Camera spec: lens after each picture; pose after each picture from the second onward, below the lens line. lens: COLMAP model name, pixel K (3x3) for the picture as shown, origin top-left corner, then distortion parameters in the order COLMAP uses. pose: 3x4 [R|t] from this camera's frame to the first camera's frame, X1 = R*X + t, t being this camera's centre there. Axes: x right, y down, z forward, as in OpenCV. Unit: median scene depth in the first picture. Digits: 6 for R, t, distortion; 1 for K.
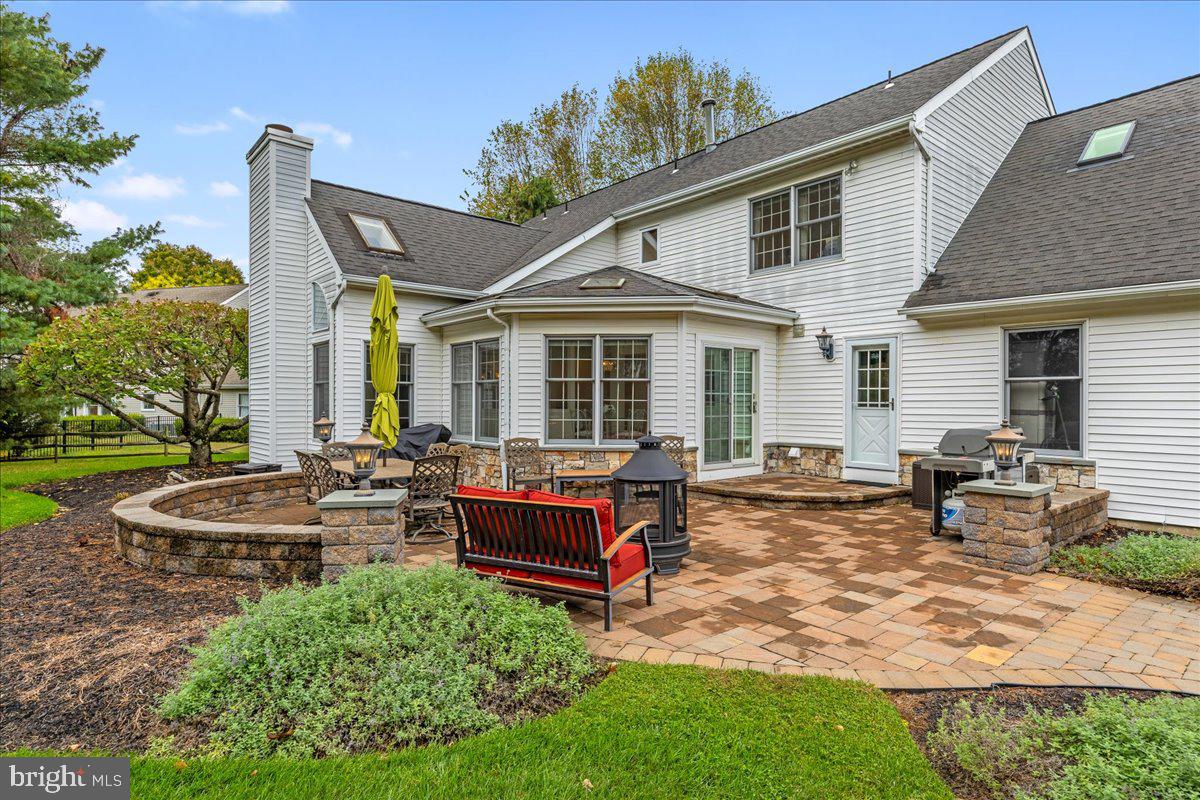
lens RADIAL K [[657.1, 0, 616.4], [0, 657.1, 409.4], [0, 0, 1]] dist [0.005232, 0.002149]
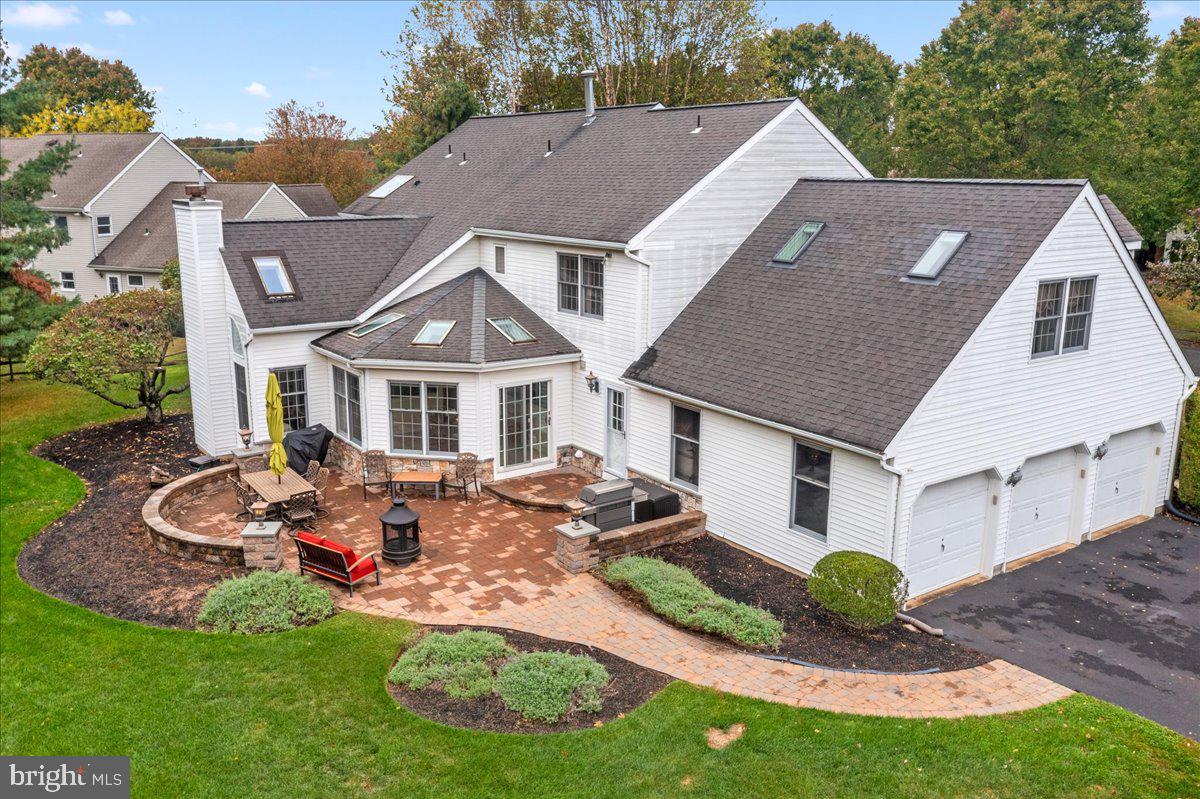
lens RADIAL K [[1028.2, 0, 594.4], [0, 1028.2, 409.3], [0, 0, 1]] dist [-0.000223, 0.029136]
pose [[0.993720, 0.027125, -0.108558, 0.587027], [-0.001439, 0.973191, 0.229994, -0.567933], [0.111886, -0.228394, 0.967118, -1.139364]]
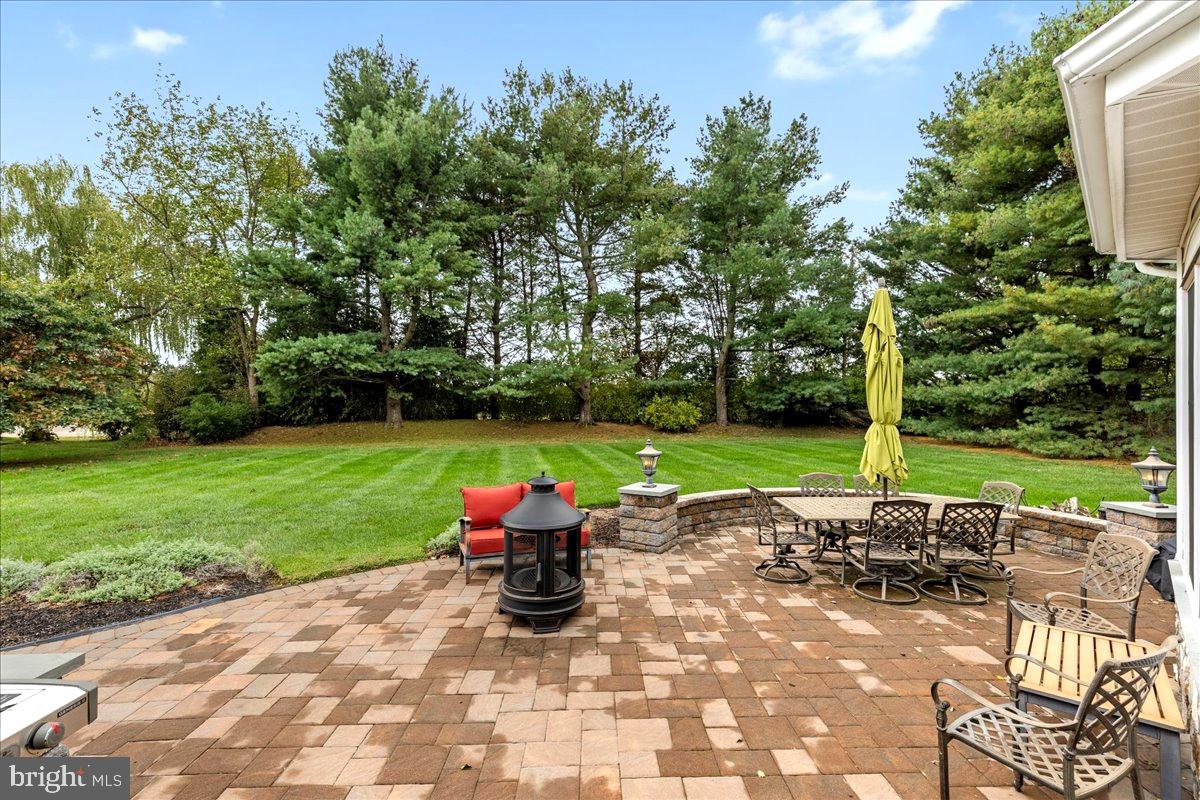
lens RADIAL K [[542.6, 0, 600.3], [0, 542.6, 394.6], [0, 0, 1]] dist [0.002747, -0.000785]
pose [[-0.655766, 0.004025, -0.754954, 0.348964], [-0.002183, 0.999971, 0.007228, -0.048898], [0.754961, 0.006388, -0.655738, 0.944718]]
